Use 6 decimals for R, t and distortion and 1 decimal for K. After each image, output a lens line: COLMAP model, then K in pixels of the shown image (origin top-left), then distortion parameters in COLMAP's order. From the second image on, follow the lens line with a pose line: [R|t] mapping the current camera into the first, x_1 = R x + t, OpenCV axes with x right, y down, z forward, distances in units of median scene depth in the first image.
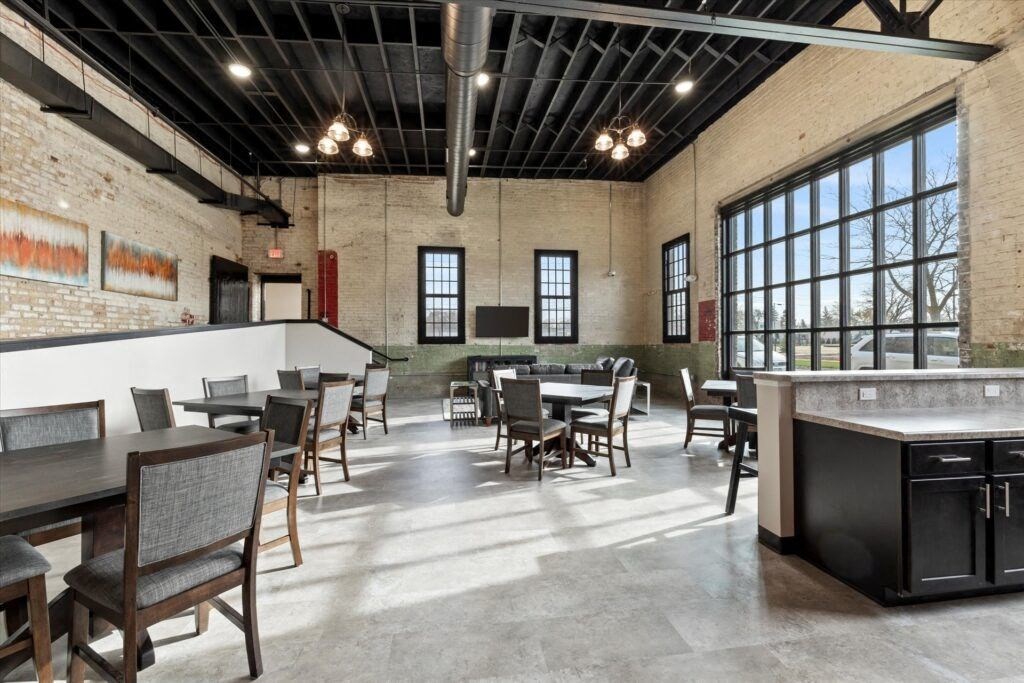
lens RADIAL K [[432.4, 0, 513.3], [0, 432.4, 340.3], [0, 0, 1]] dist [0.003584, -0.000416]
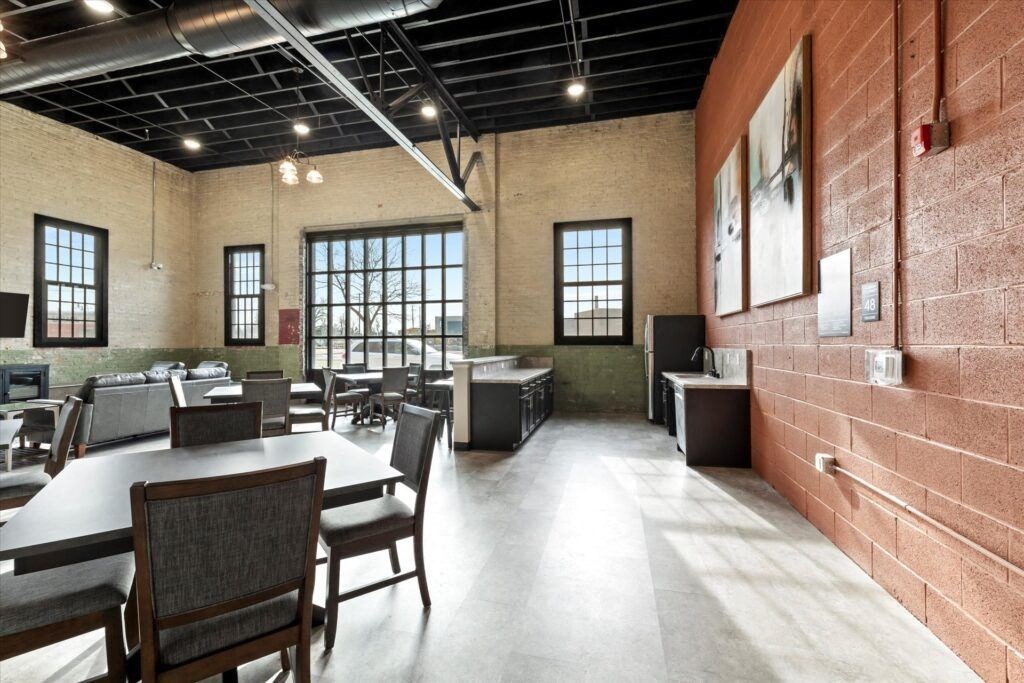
lens RADIAL K [[432.4, 0, 511.1], [0, 432.4, 342.5], [0, 0, 1]] dist [0.003584, -0.000416]
pose [[0.383034, 0.005984, 0.923715, -0.338683], [-0.003679, 0.999981, -0.004952, 0.000349], [-0.923727, -0.001501, 0.383049, 0.014937]]
